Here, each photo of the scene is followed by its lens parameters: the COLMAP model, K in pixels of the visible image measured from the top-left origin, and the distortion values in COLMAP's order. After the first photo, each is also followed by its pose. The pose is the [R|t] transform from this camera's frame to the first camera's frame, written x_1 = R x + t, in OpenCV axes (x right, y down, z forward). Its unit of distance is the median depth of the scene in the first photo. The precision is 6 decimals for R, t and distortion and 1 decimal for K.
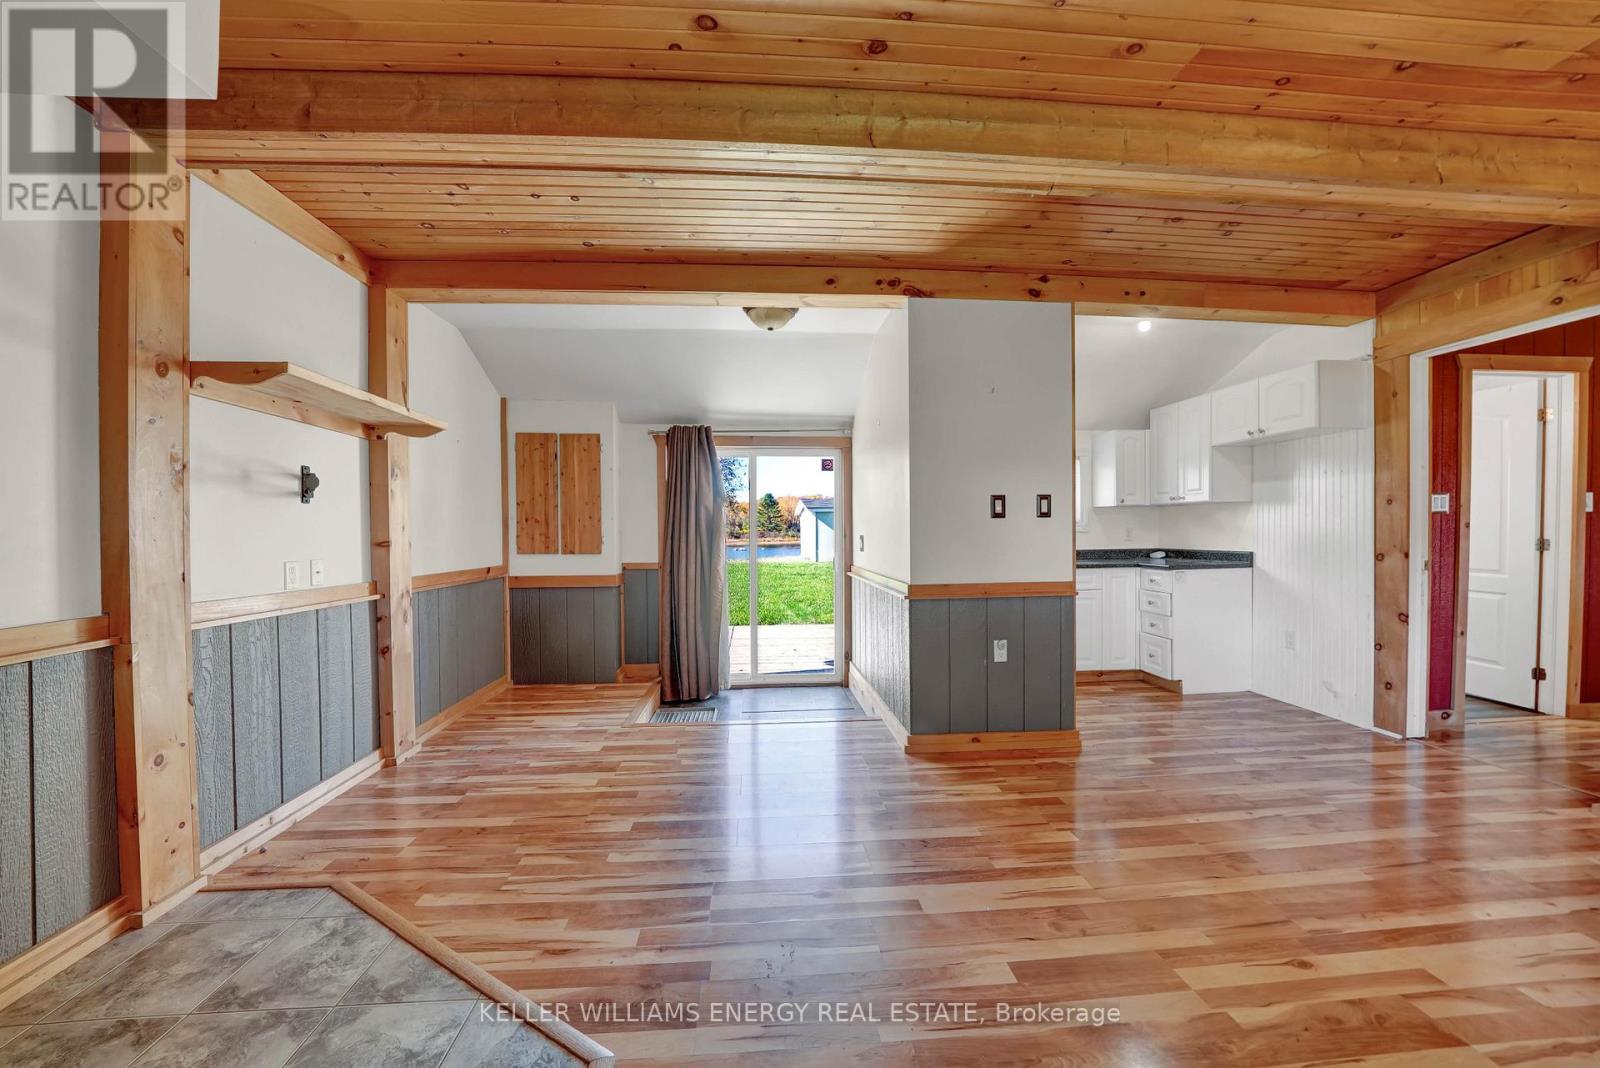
lens RADIAL K [[561.2, 0, 790.0], [0, 561.2, 539.4], [0, 0, 1]] dist [-0.023119, 0.002074]
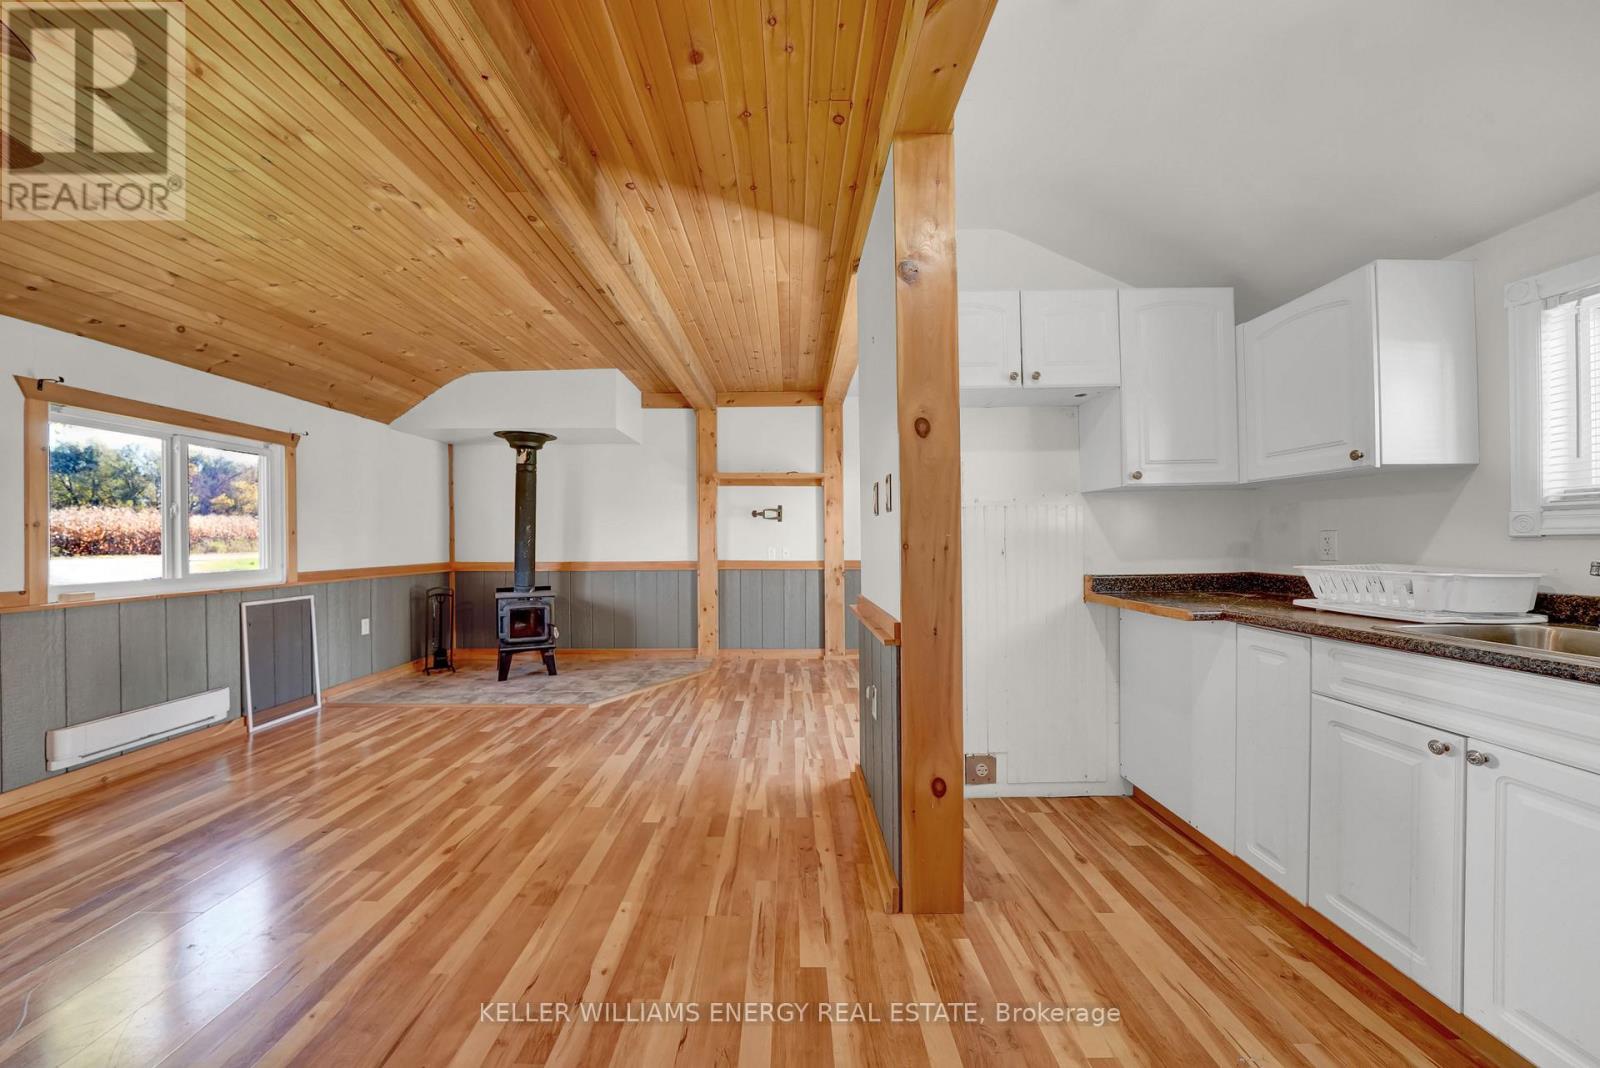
lens RADIAL K [[561.2, 0, 790.7], [0, 561.2, 540.2], [0, 0, 1]] dist [-0.023119, 0.002074]
pose [[-0.069038, 0.011342, -0.997550, 1.124447], [-0.006690, 0.999908, 0.011832, -0.014851], [0.997592, 0.007490, -0.068956, 0.967869]]
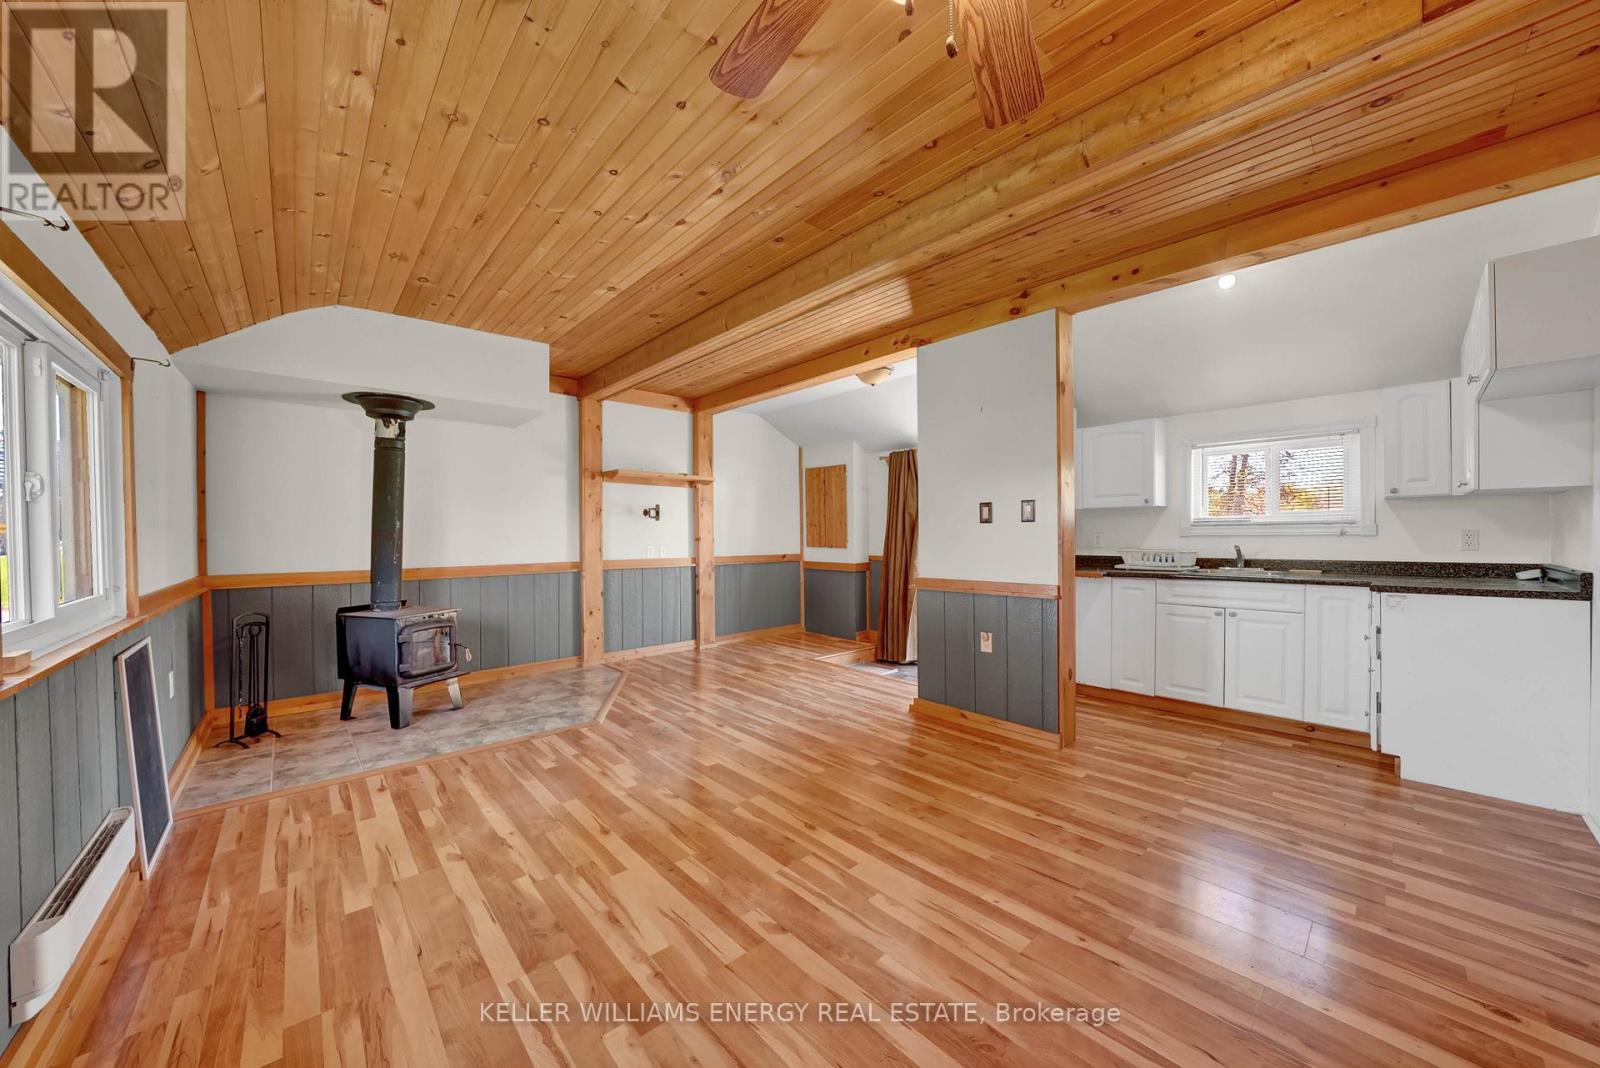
lens RADIAL K [[561.2, 0, 789.5], [0, 561.2, 541.4], [0, 0, 1]] dist [-0.023119, 0.002074]
pose [[0.613201, 0.016023, -0.789764, 1.042061], [-0.009947, 0.999872, 0.012562, -0.012338], [0.789864, 0.000153, 0.613282, 0.006193]]
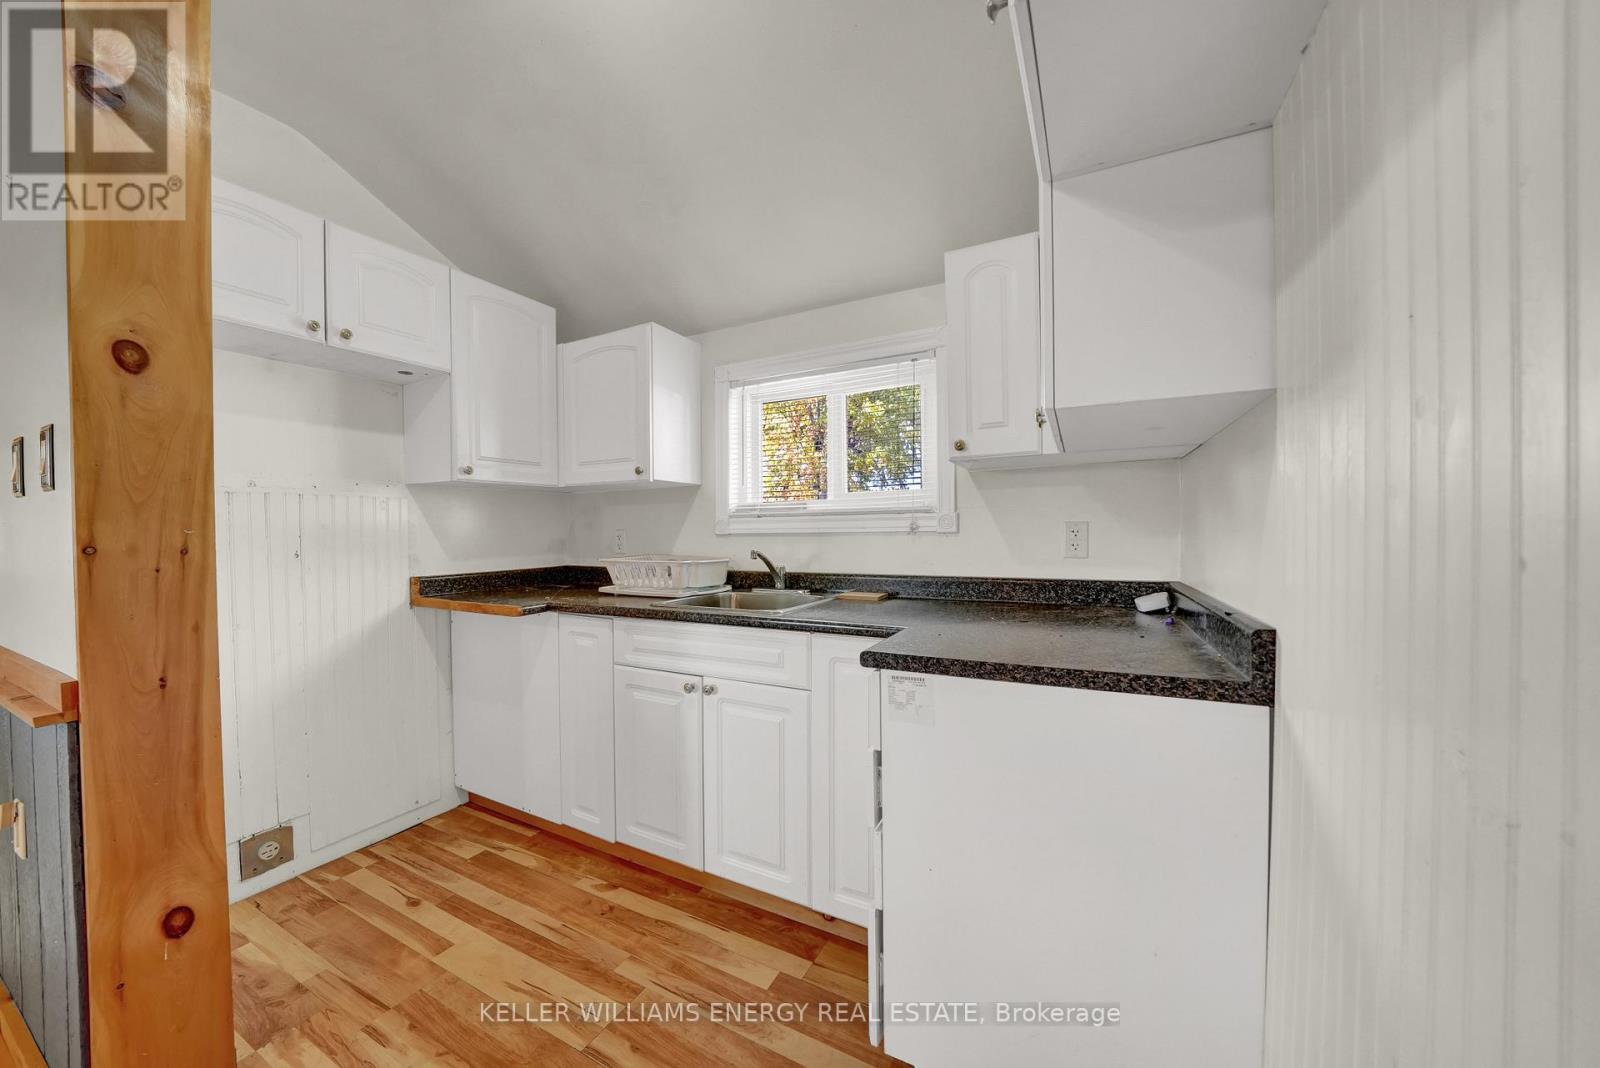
lens RADIAL K [[561.2, 0, 790.7], [0, 561.2, 539.7], [0, 0, 1]] dist [-0.023119, 0.002074]
pose [[0.849017, 0.010667, -0.528257, 1.076567], [-0.009633, 0.999943, 0.004709, -0.014419], [0.528277, 0.001091, 0.849071, 0.991549]]
